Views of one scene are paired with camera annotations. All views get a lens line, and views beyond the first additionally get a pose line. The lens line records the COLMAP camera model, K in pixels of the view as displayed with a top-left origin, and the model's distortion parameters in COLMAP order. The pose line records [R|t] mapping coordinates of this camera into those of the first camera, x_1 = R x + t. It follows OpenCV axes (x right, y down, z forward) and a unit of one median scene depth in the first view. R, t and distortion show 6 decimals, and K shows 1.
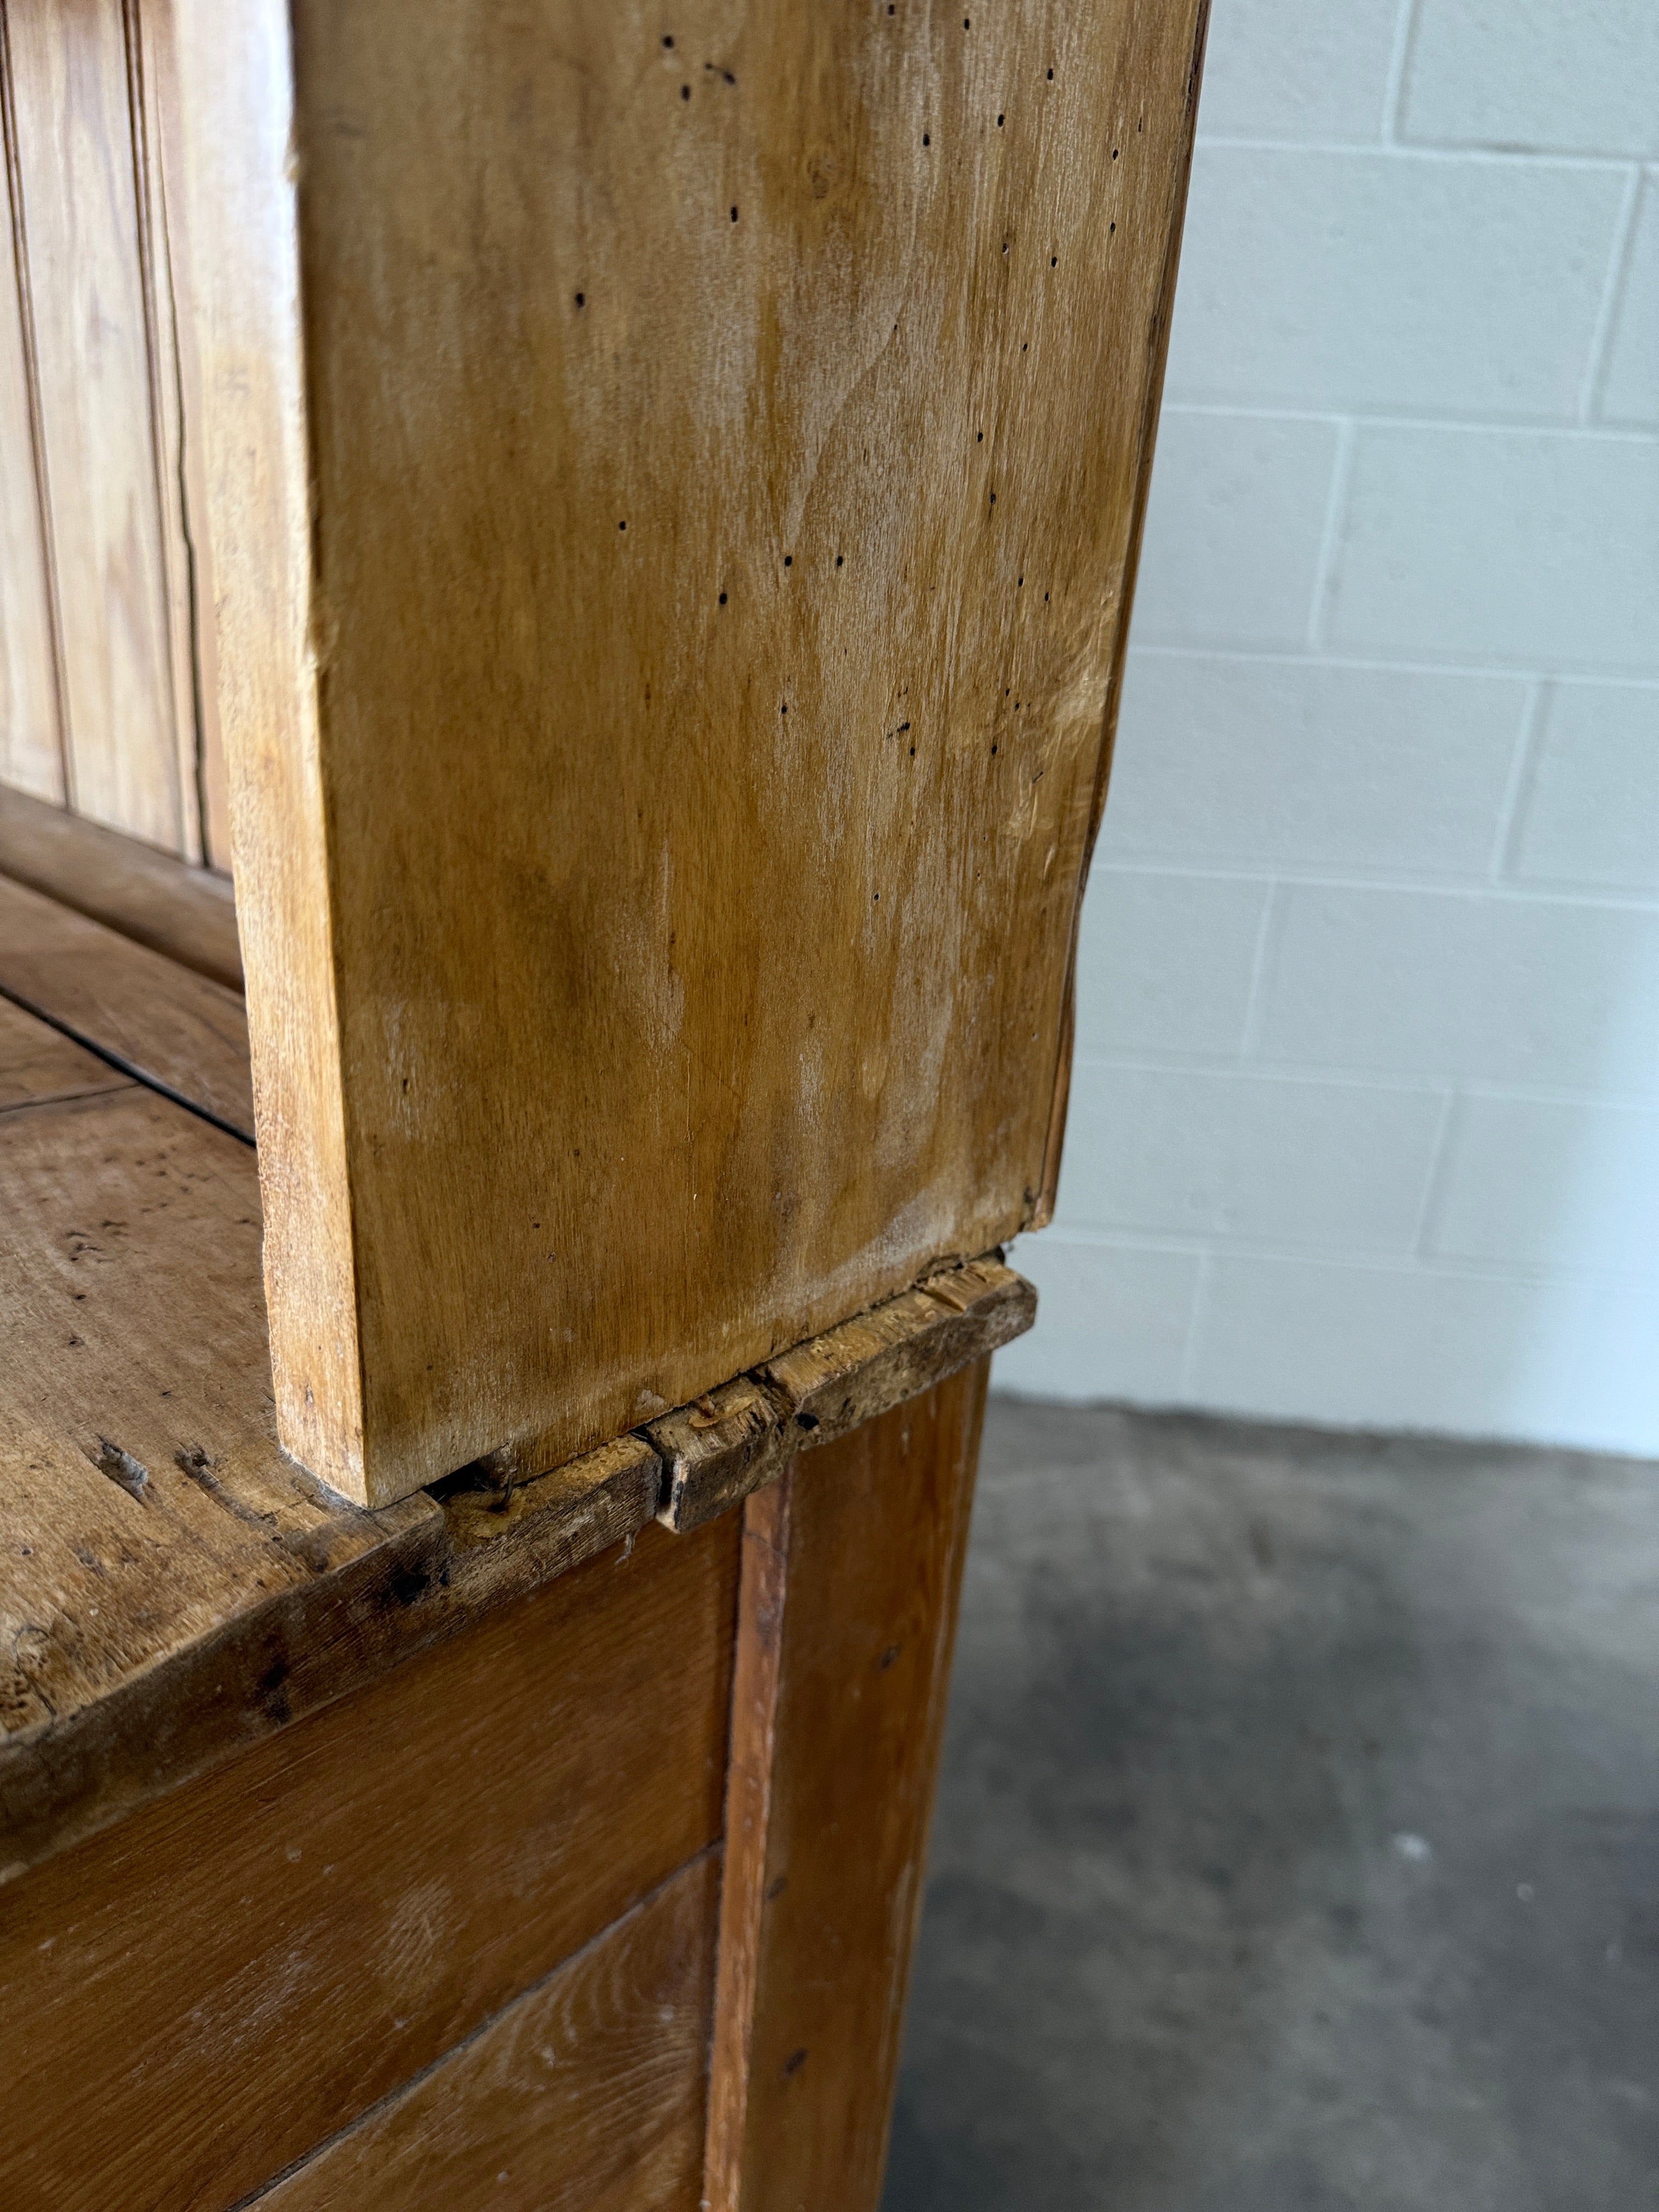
lens RADIAL K [[1625.4, 0, 842.3], [0, 1625.4, 1114.2], [0, 0, 1]] dist [-0.004859, -0.025459]
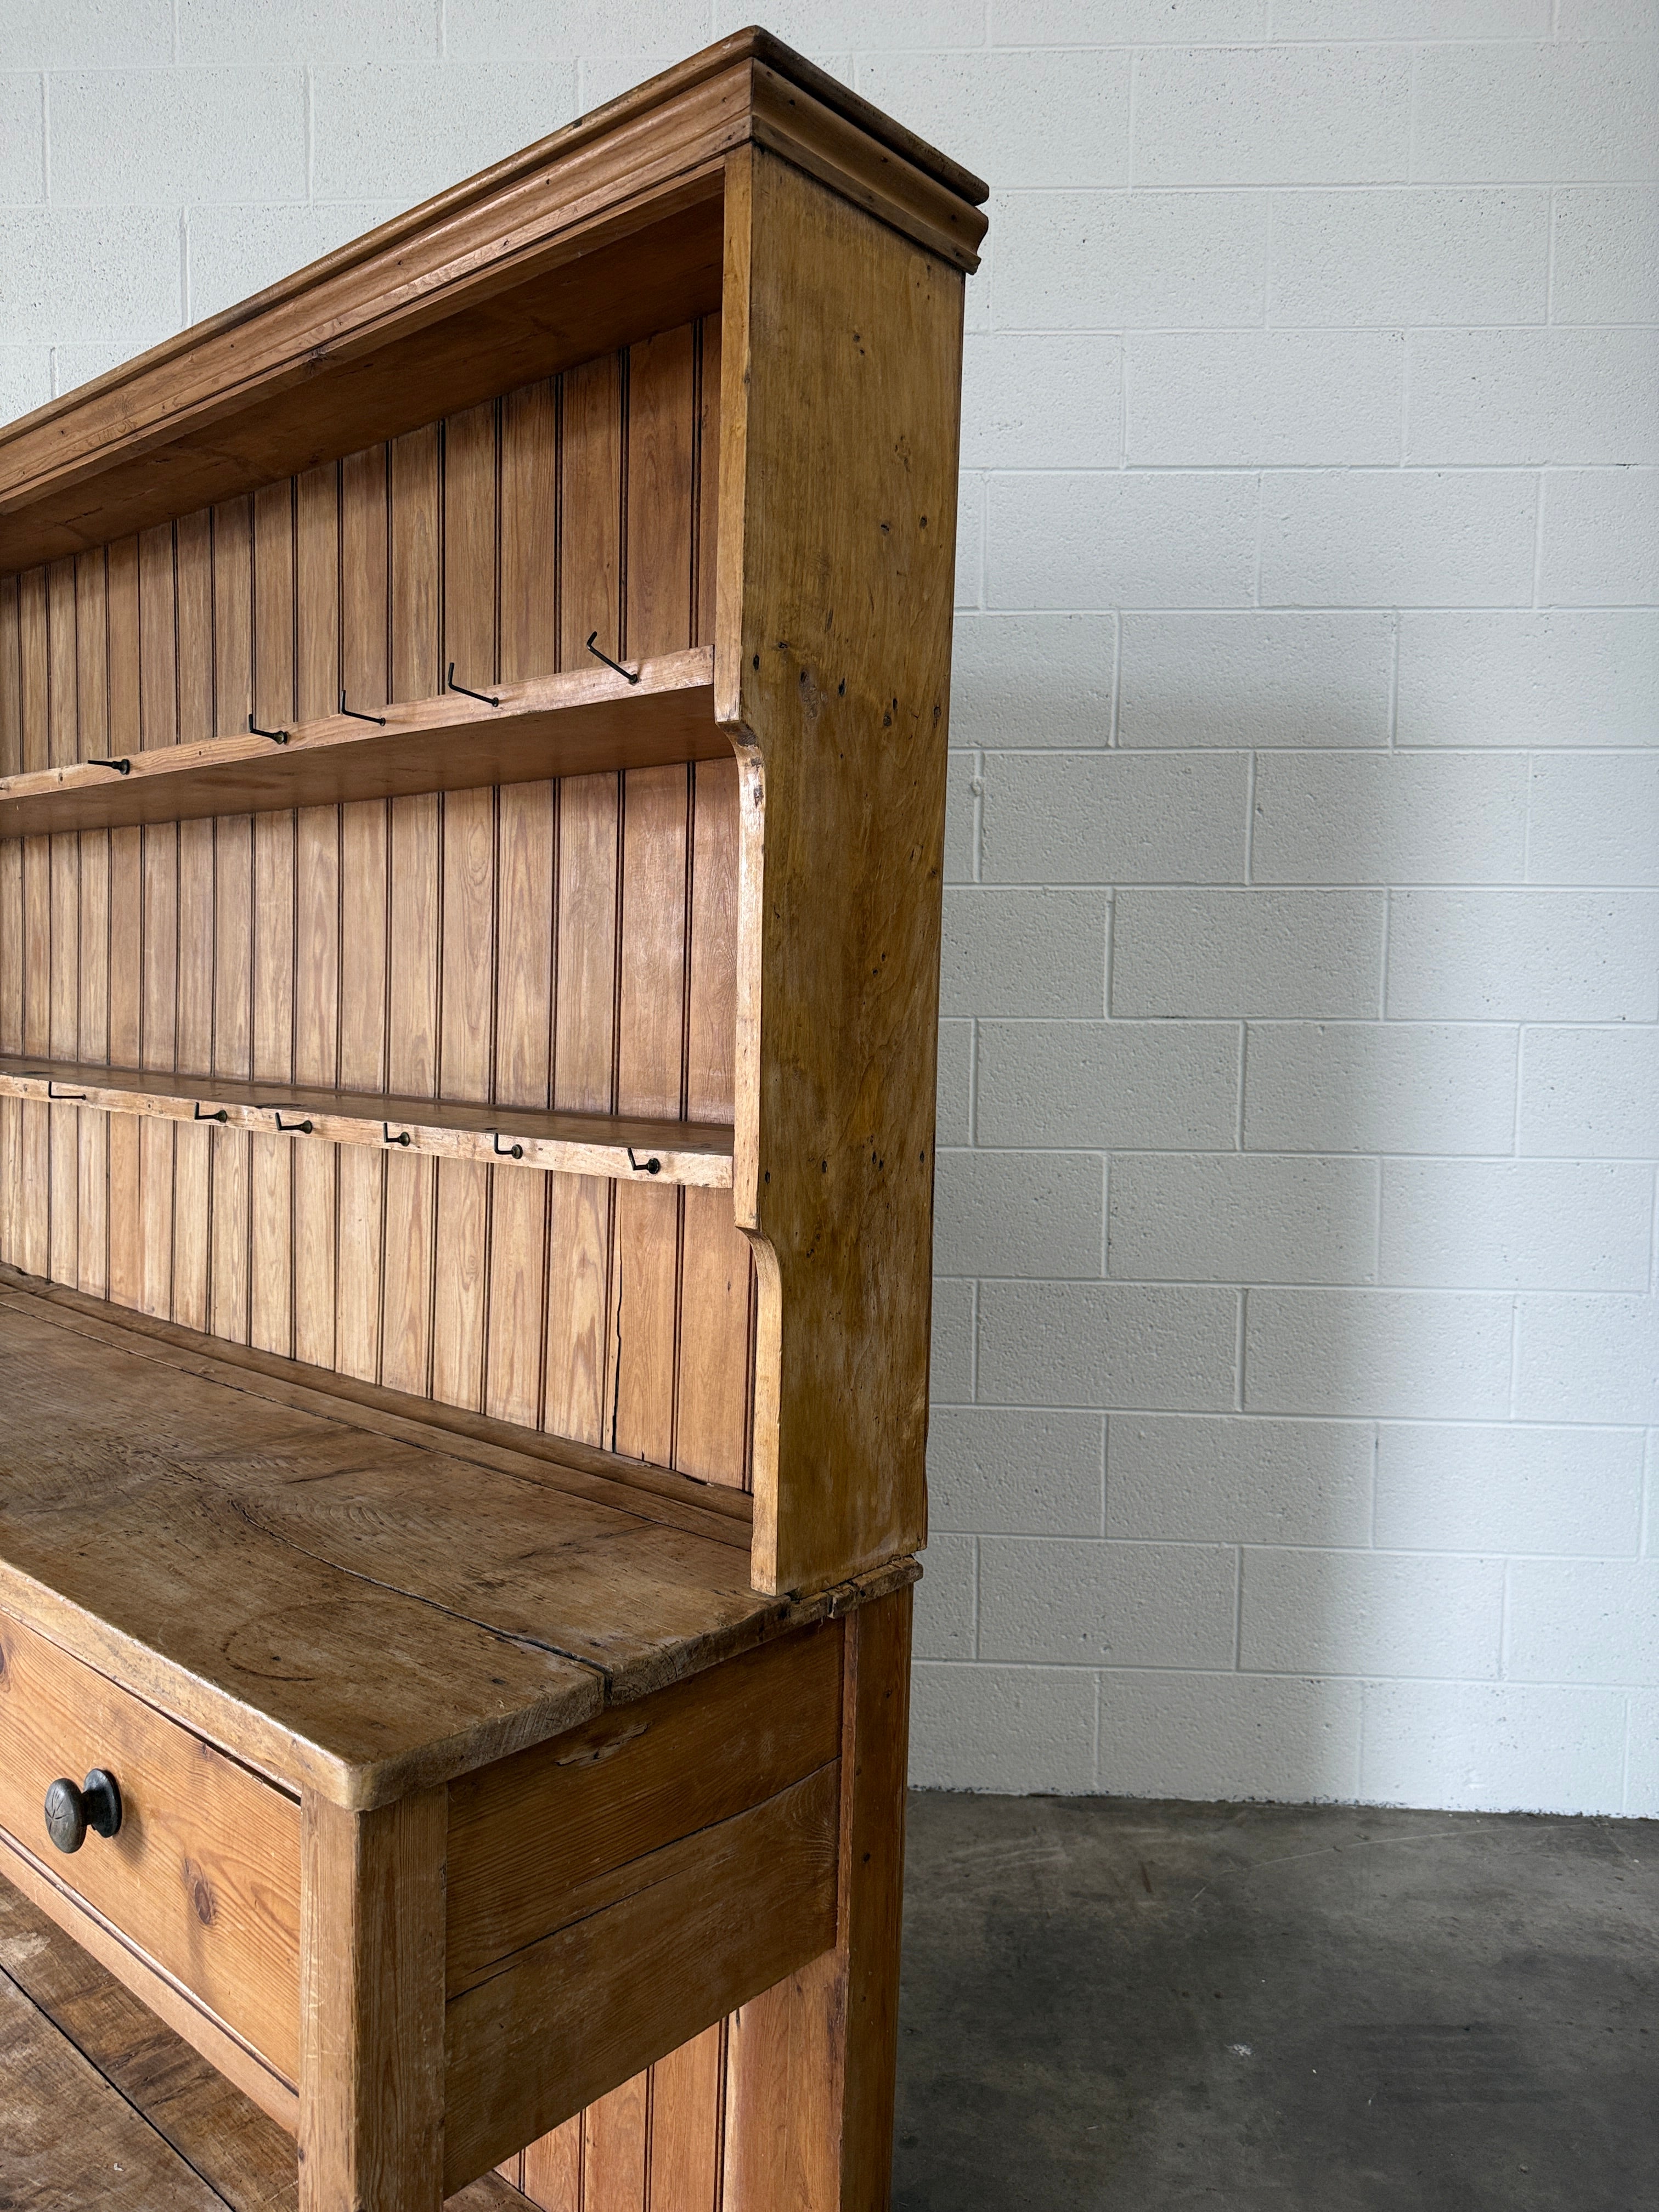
lens RADIAL K [[1554.2, 0, 829.5], [0, 1554.2, 1106.0], [0, 0, 1]] dist [0.130359, -0.200177]
pose [[0.998582, -0.048012, 0.023002, -0.107438], [0.052891, 0.943914, -0.325928, 0.249901], [-0.006064, 0.326682, 0.945115, -2.415355]]
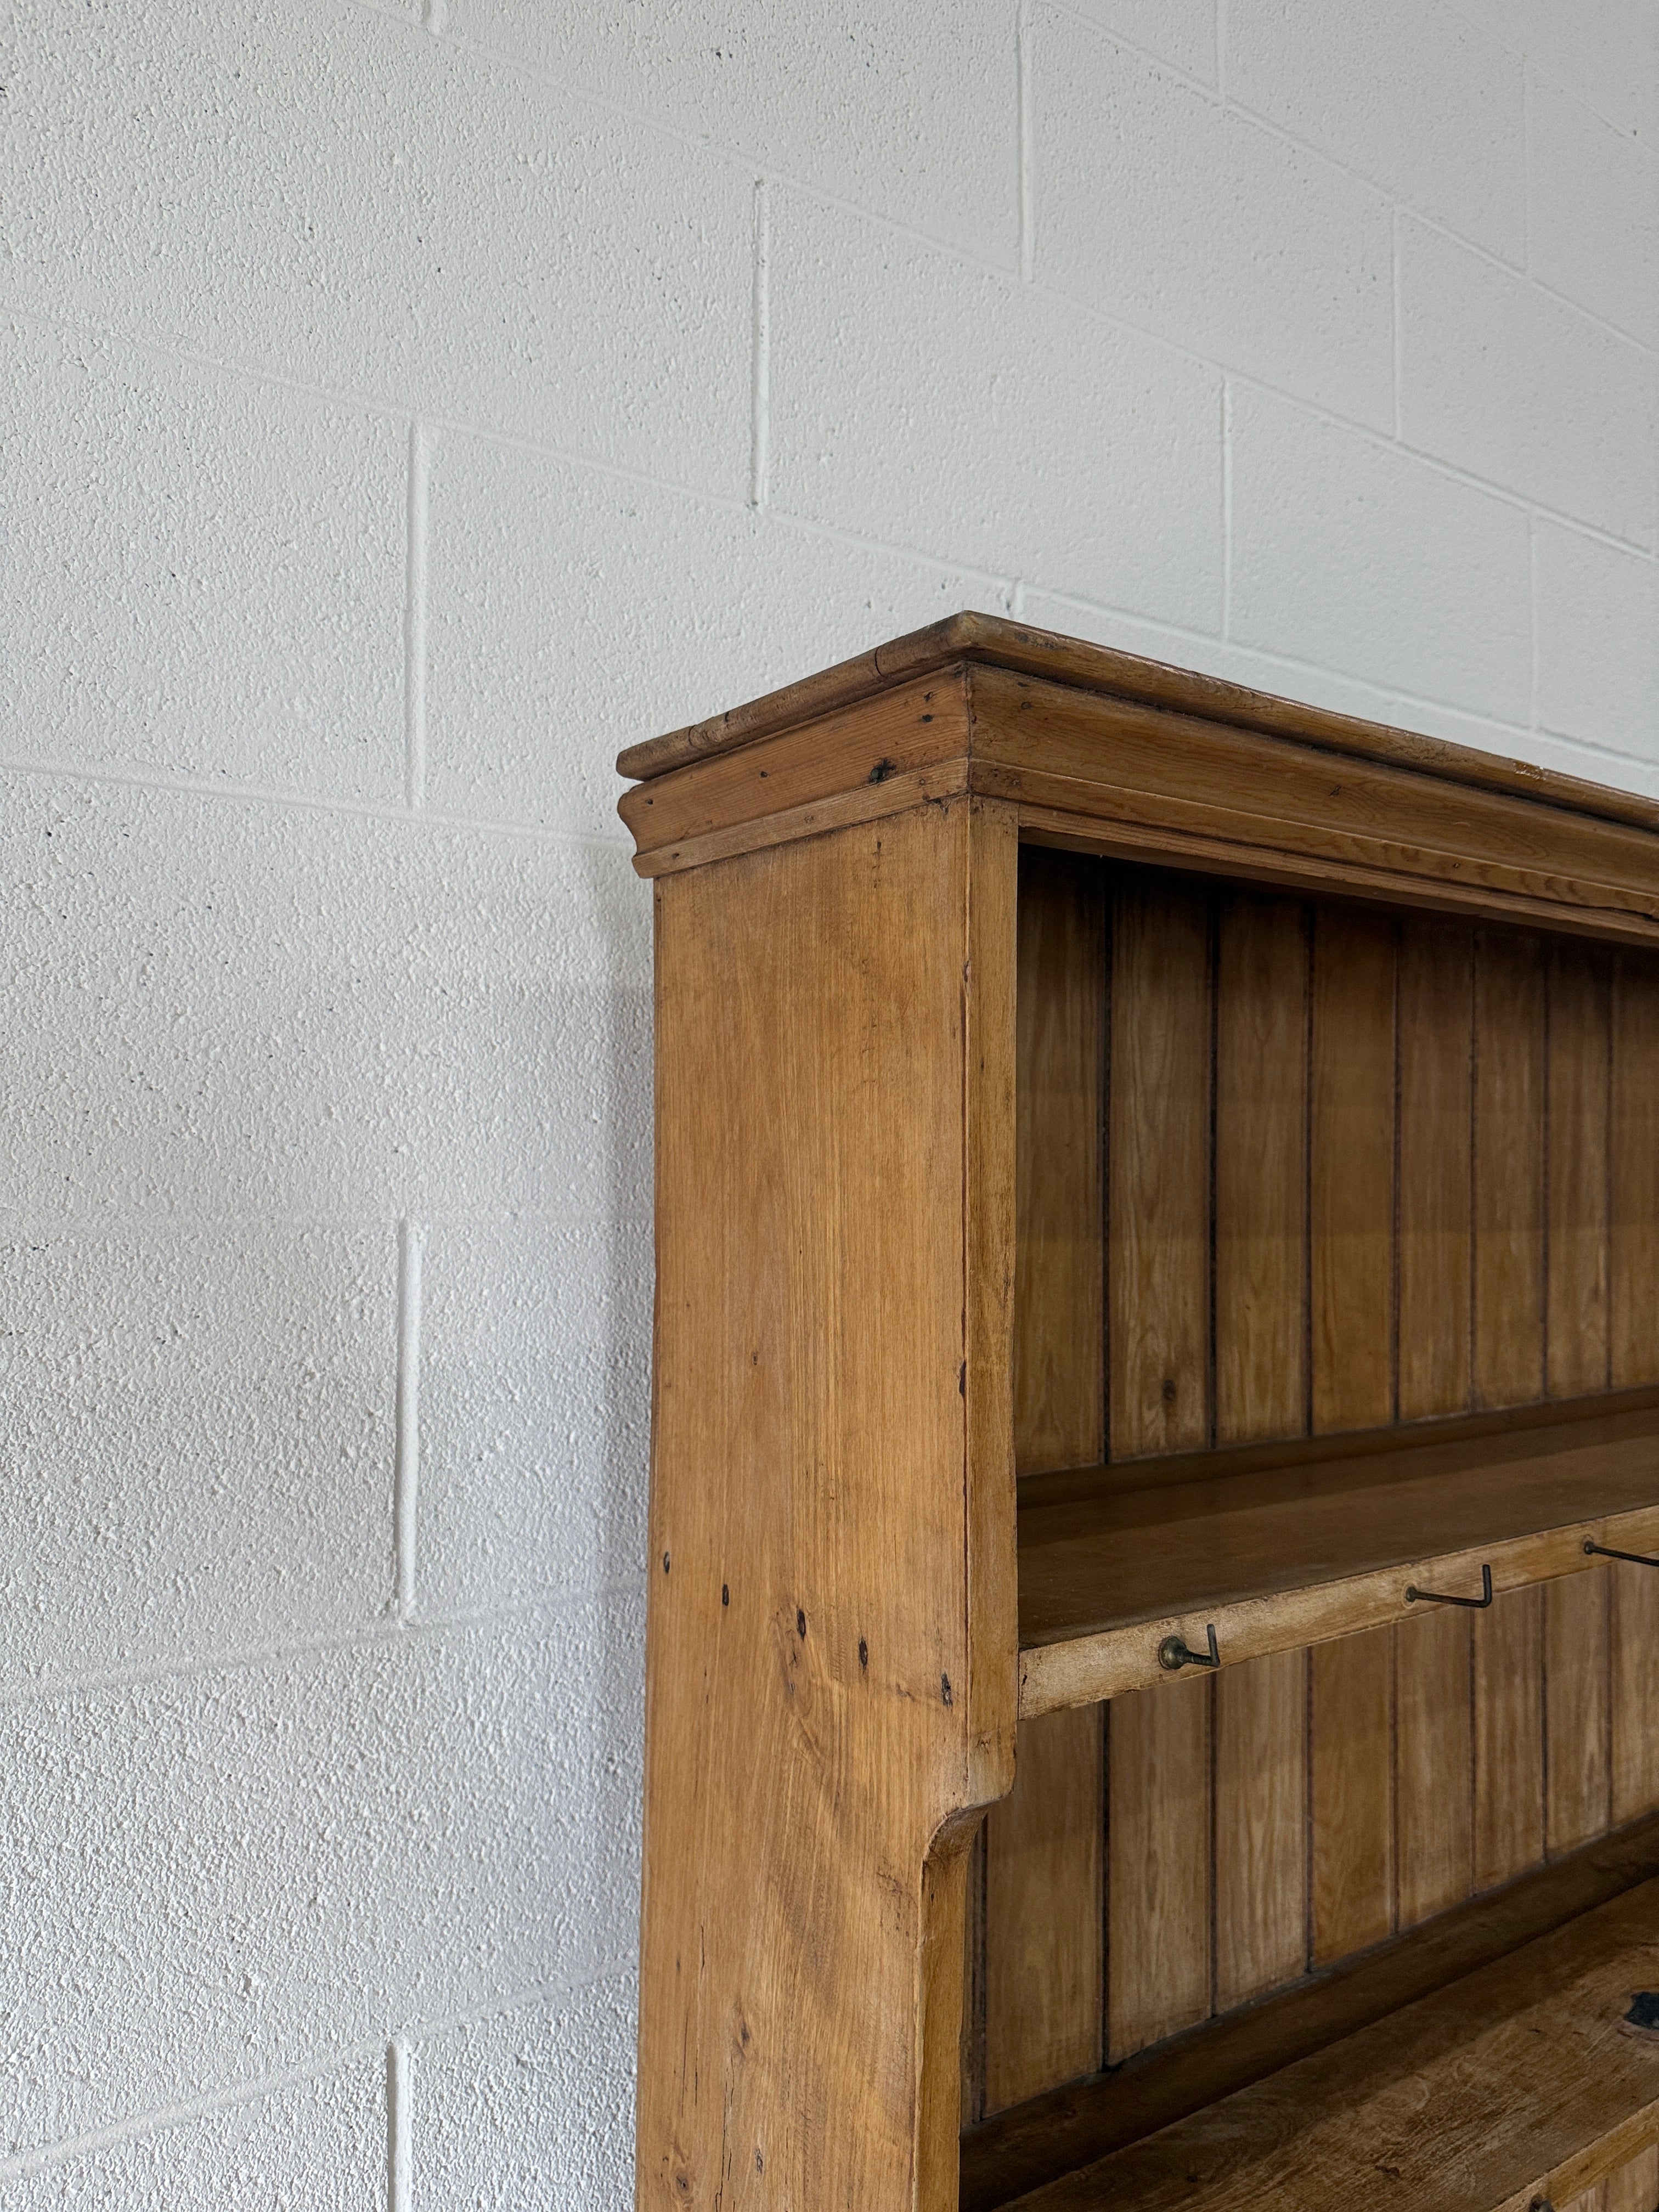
lens RADIAL K [[1561.0, 0, 834.8], [0, 1561.0, 1098.9], [0, 0, 1]] dist [0.119154, -0.196085]
pose [[0.201049, -0.045703, 0.978515, -5.189355], [0.380175, 0.924254, -0.034944, -3.390866], [-0.902799, 0.379032, 0.203195, 2.431734]]
